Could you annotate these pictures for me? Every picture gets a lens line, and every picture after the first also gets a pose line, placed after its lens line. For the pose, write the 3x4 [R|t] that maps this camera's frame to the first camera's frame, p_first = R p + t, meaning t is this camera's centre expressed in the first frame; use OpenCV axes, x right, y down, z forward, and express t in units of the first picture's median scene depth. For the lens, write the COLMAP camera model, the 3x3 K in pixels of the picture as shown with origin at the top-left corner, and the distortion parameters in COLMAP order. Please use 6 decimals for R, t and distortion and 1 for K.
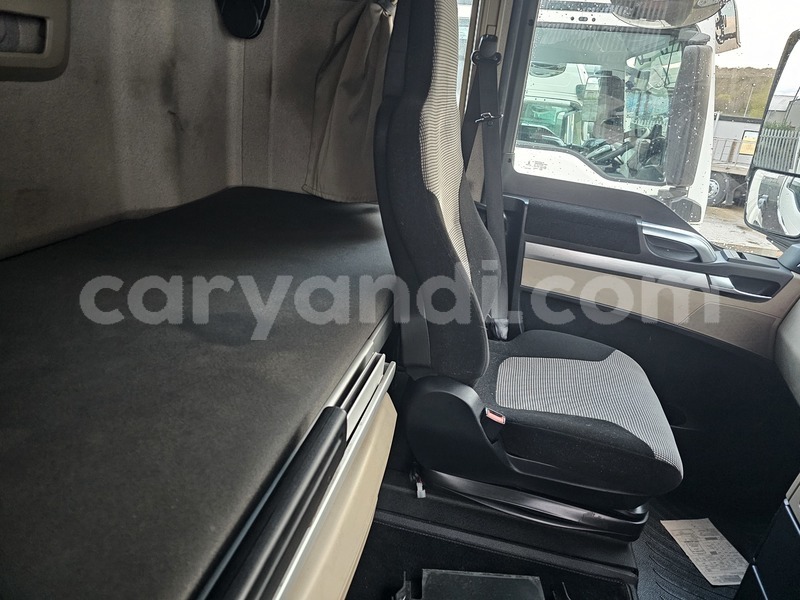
lens RADIAL K [[533.5, 0, 400.0], [0, 533.5, 300.0], [0, 0, 1]] dist [0.061343, -0.069631]
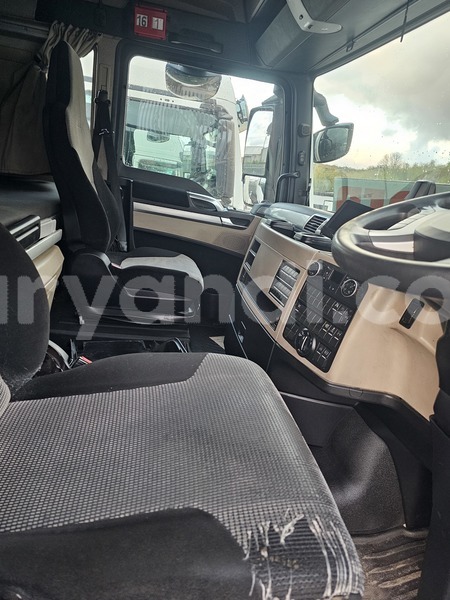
lens RADIAL K [[400.1, 0, 225.0], [0, 400.1, 300.0], [0, 0, 1]] dist [0.061343, -0.069631]
pose [[0.928818, -0.064803, 0.364826, -0.005545], [0.082019, 0.996121, -0.031874, 0.328196], [-0.361345, 0.059528, 0.930530, -0.445532]]
